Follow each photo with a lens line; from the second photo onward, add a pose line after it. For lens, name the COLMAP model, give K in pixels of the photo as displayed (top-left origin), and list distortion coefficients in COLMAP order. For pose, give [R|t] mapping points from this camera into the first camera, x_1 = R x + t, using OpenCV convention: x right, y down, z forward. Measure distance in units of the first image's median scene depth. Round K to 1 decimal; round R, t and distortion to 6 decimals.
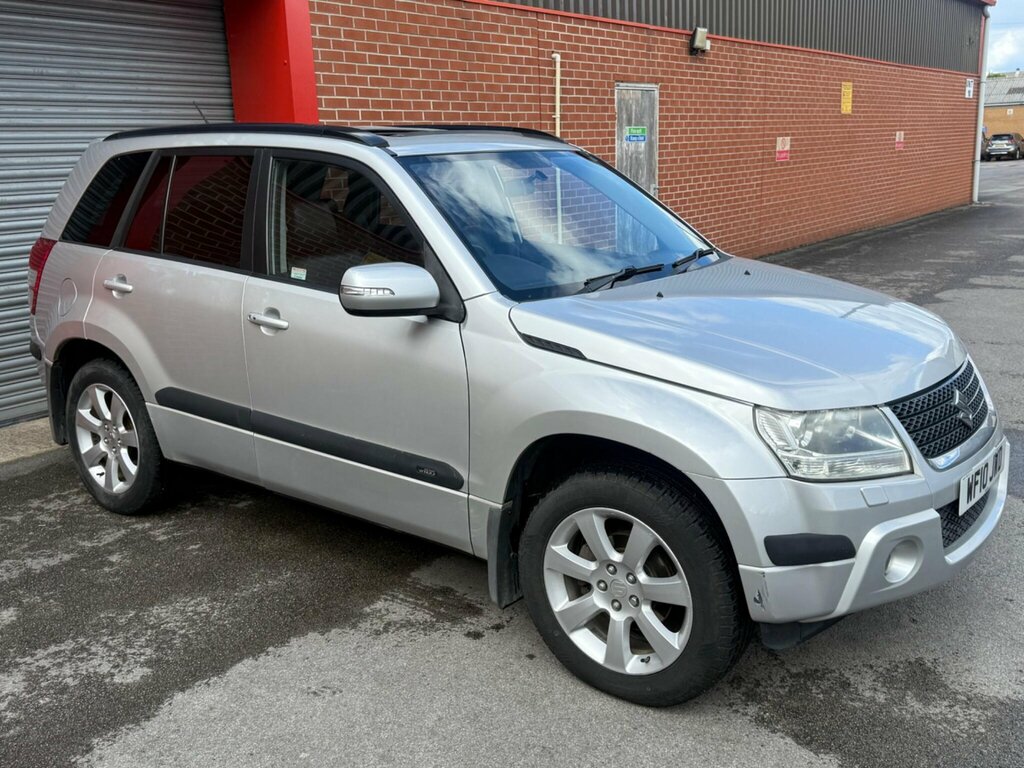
lens RADIAL K [[971.2, 0, 513.2], [0, 971.2, 380.5], [0, 0, 1]] dist [-0.018646, 0.000000]
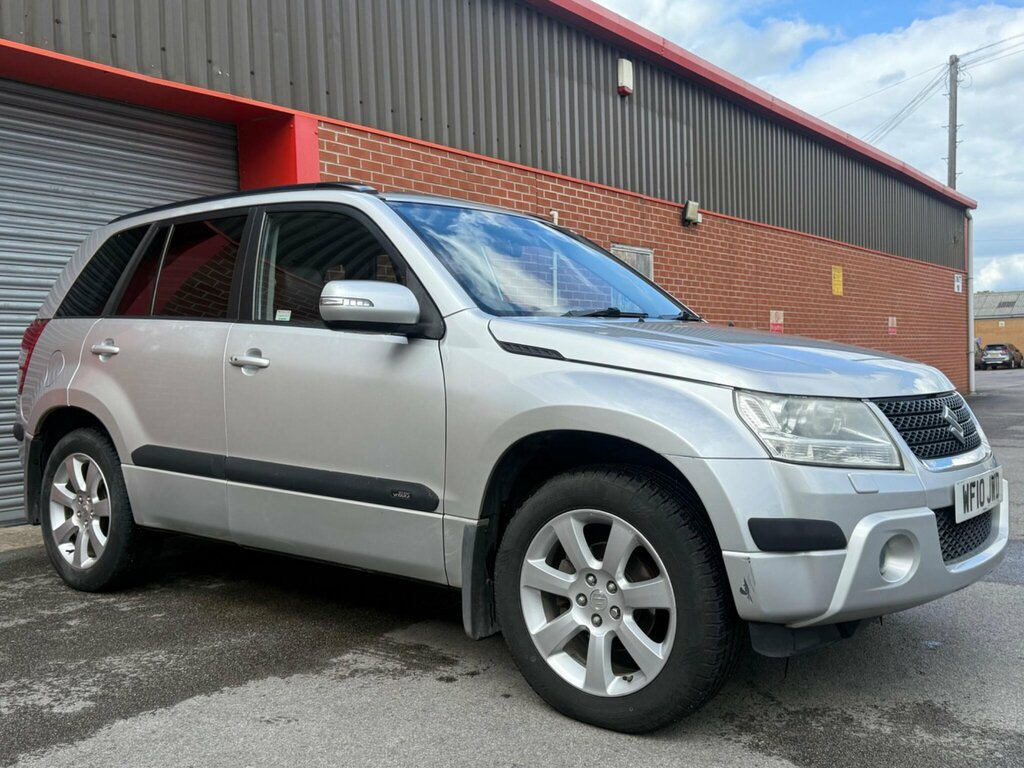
lens RADIAL K [[971.2, 0, 513.7], [0, 971.2, 380.8], [0, 0, 1]] dist [-0.018646, 0.000000]
pose [[0.999910, 0.012707, -0.004186, 0.024615], [-0.013295, 0.978709, -0.204822, 0.175155], [0.001494, 0.204859, 0.978790, 0.035001]]
